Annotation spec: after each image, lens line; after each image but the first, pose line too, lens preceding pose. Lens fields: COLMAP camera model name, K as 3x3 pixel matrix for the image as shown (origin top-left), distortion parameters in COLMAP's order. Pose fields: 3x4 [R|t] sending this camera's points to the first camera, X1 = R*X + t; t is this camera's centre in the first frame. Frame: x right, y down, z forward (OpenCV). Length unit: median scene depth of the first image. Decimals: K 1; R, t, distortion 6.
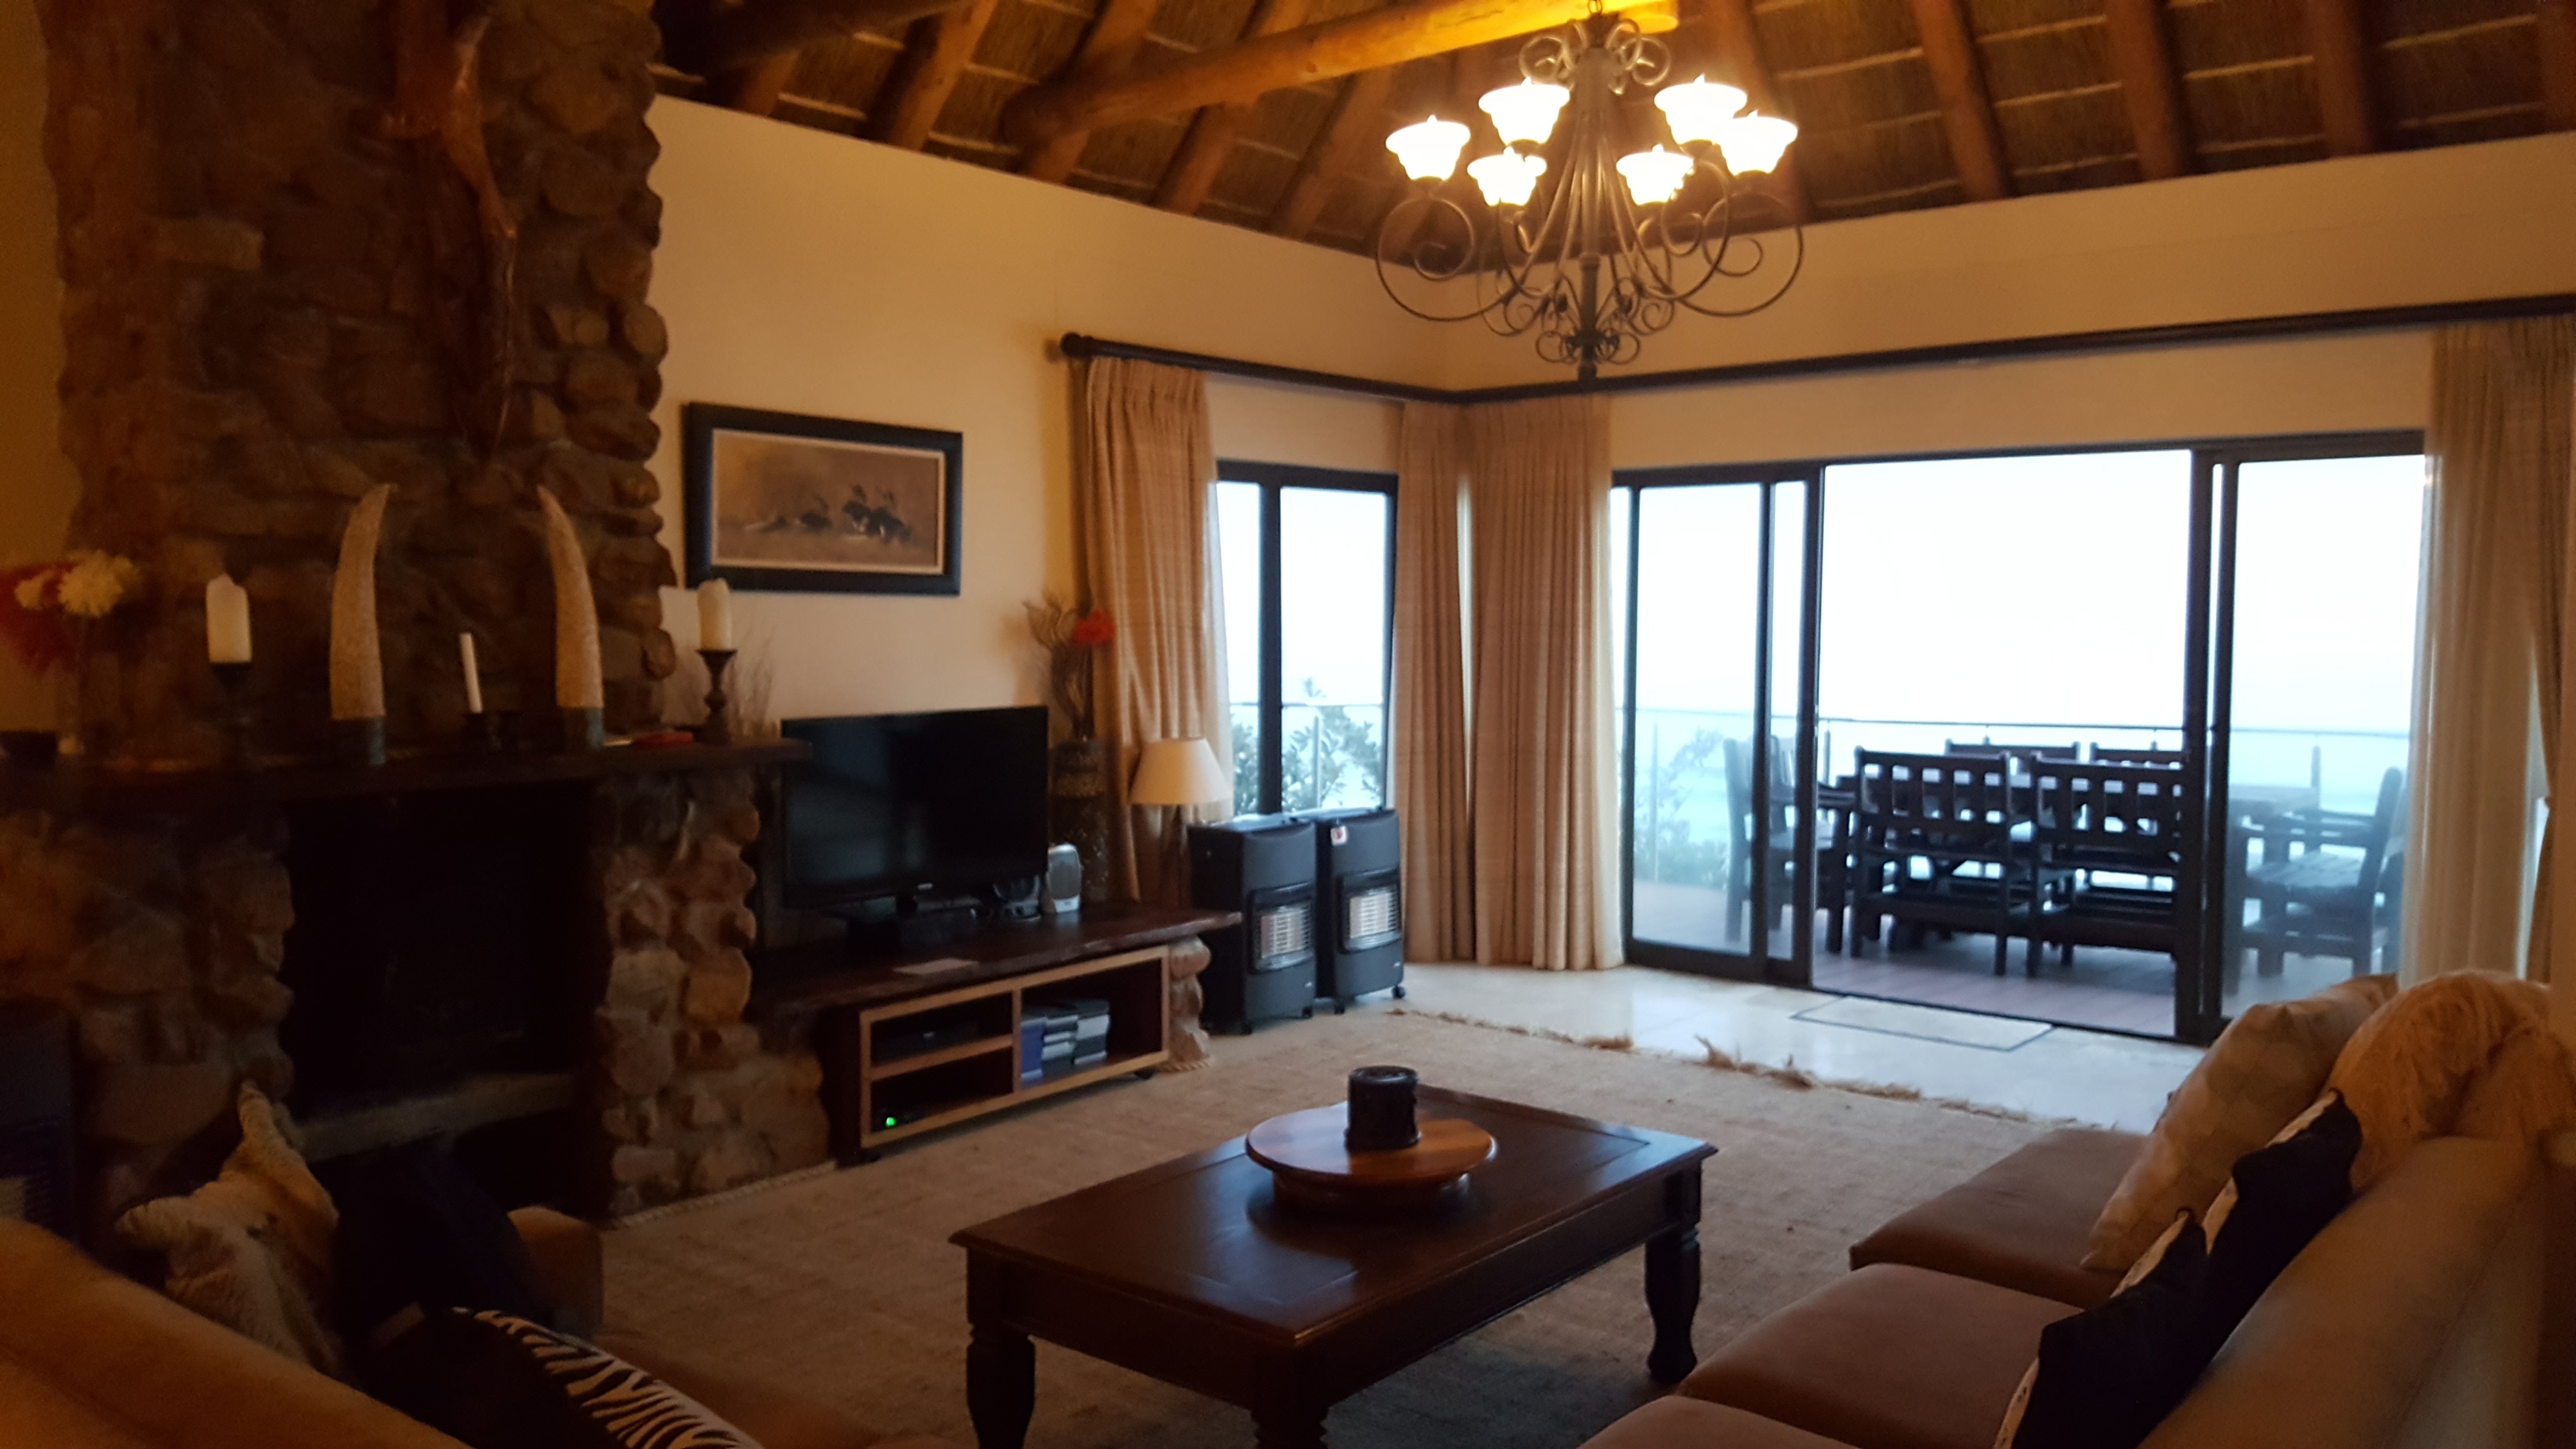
lens RADIAL K [[1957.1, 0, 1288.0], [0, 1957.1, 724.5], [0, 0, 1]] dist [-0.003825, -0.001632]
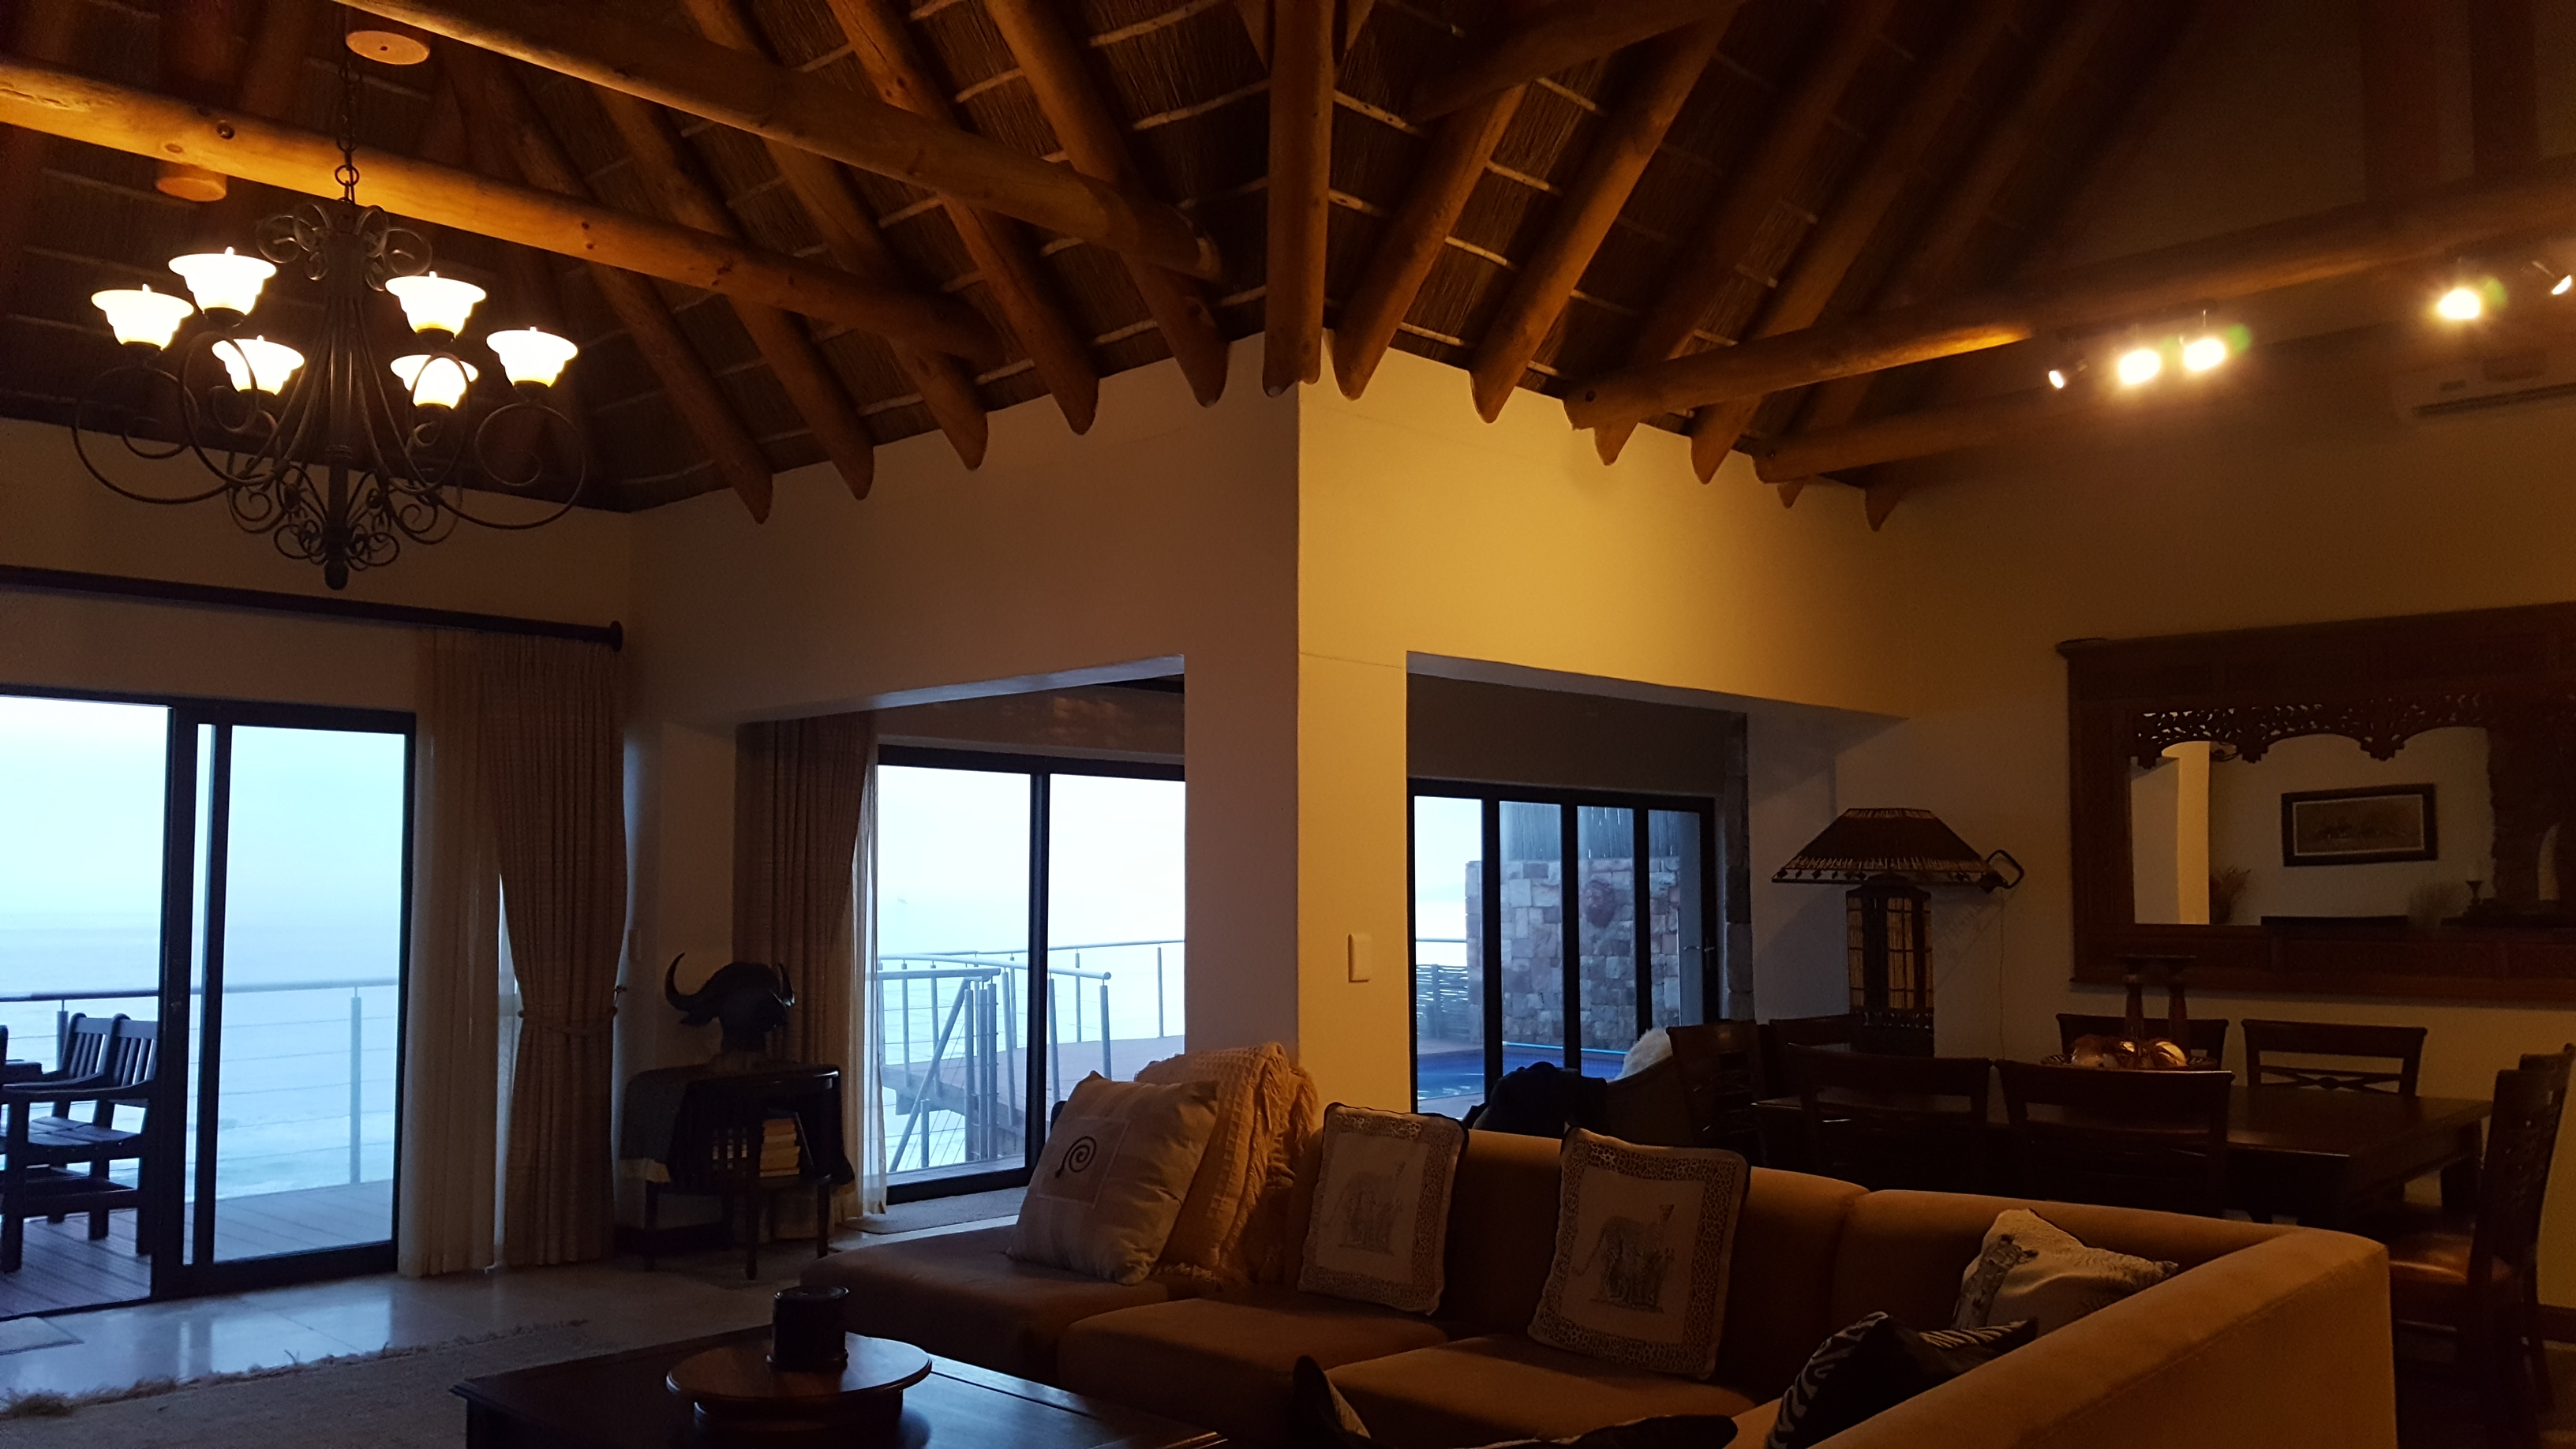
lens RADIAL K [[1957.1, 0, 1288.0], [0, 1957.1, 724.5], [0, 0, 1]] dist [-0.003825, -0.001632]
pose [[0.092630, 0.076064, 0.992791, -0.508706], [0.063579, 0.994591, -0.082134, -0.016610], [-0.993669, 0.070729, 0.087293, 0.383232]]
